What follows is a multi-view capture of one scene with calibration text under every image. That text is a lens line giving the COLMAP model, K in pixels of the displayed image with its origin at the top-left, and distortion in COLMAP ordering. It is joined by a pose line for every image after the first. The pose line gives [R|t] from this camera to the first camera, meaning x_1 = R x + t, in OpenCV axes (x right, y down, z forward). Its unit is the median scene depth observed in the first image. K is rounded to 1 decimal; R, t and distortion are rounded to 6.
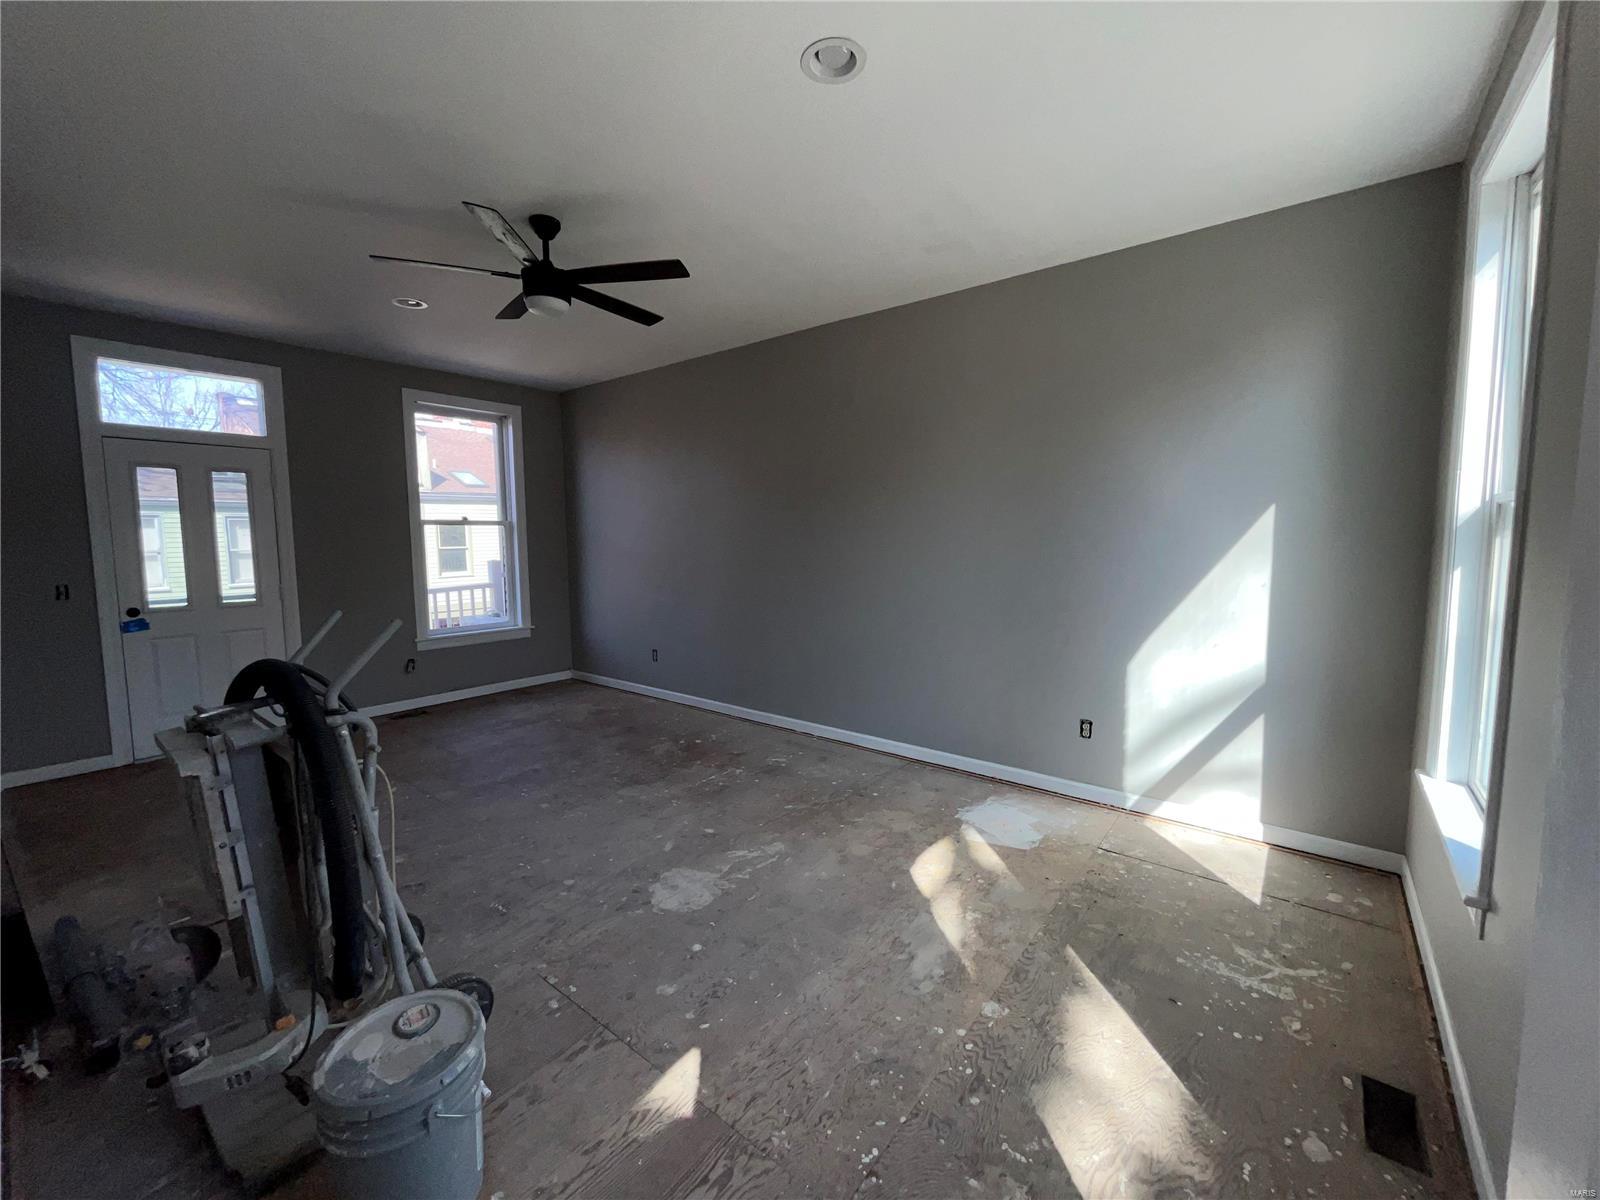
lens RADIAL K [[645.4, 0, 804.1], [0, 645.4, 591.8], [0, 0, 1]] dist [-0.001956, -0.000283]
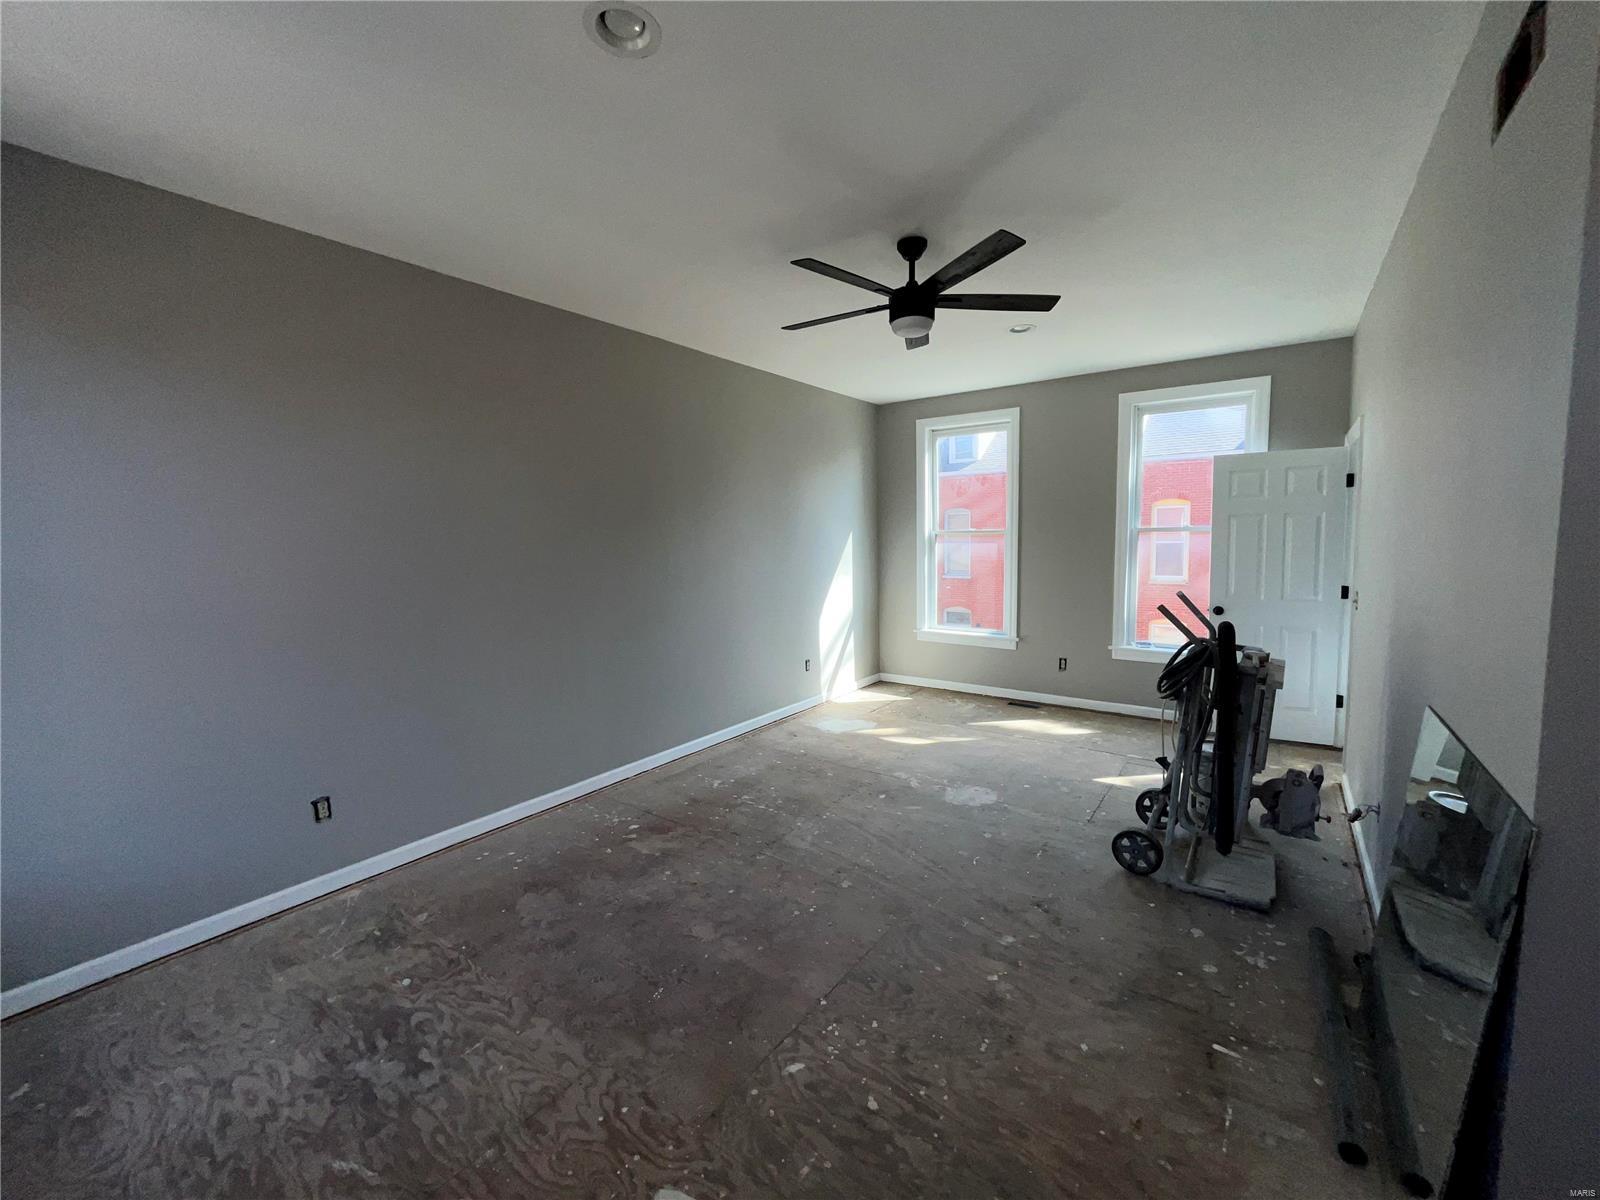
lens RADIAL K [[645.4, 0, 804.1], [0, 645.4, 591.8], [0, 0, 1]] dist [-0.001956, -0.000283]
pose [[-0.036276, -0.081641, 0.996001, -1.098628], [0.107503, 0.990555, 0.085110, -0.105458], [-0.993543, 0.110161, -0.027157, 0.954485]]
